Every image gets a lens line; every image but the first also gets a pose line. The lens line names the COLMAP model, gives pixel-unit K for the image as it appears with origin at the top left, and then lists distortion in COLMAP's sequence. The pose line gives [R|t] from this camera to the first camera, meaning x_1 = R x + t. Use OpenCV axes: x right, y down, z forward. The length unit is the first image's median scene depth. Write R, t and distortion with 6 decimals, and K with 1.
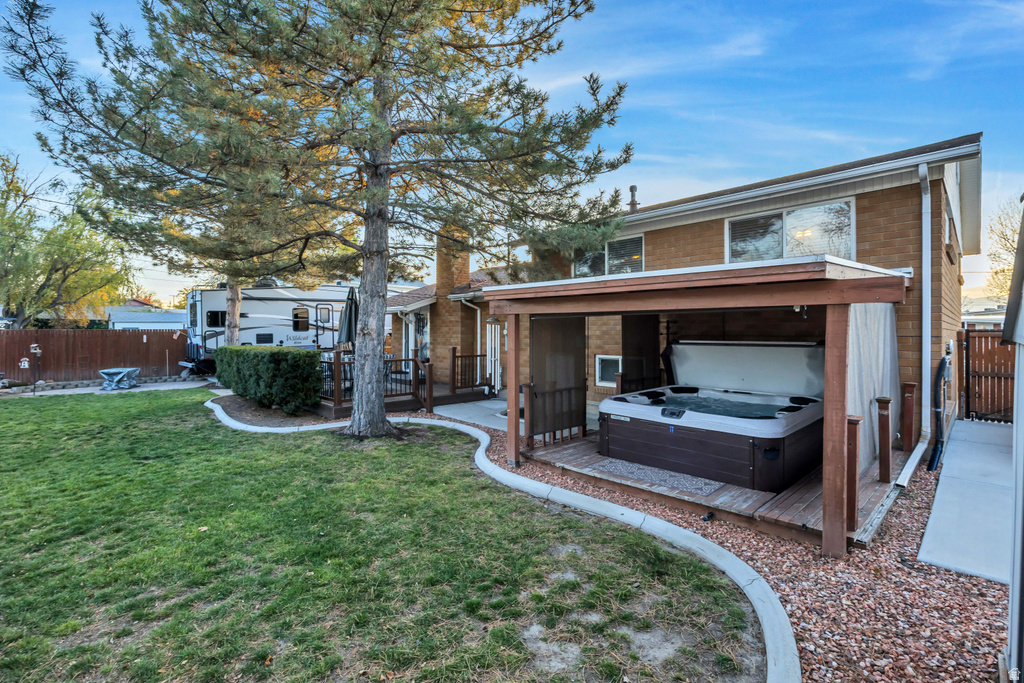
lens RADIAL K [[451.4, 0, 512.8], [0, 451.4, 334.6], [0, 0, 1]] dist [-0.011854, -0.000586]
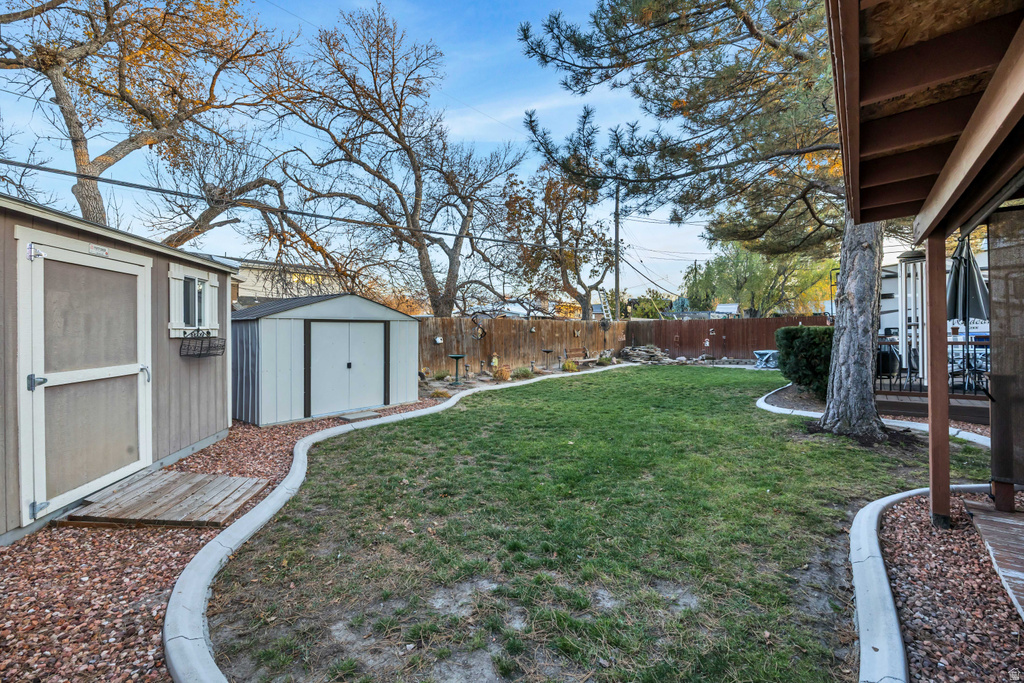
lens RADIAL K [[451.4, 0, 506.5], [0, 451.4, 333.5], [0, 0, 1]] dist [-0.011854, -0.000586]
pose [[0.138083, 0.002393, -0.990418, 0.345715], [0.005408, 0.999980, 0.003170, 0.048984], [0.990406, -0.005794, 0.138067, 0.325008]]
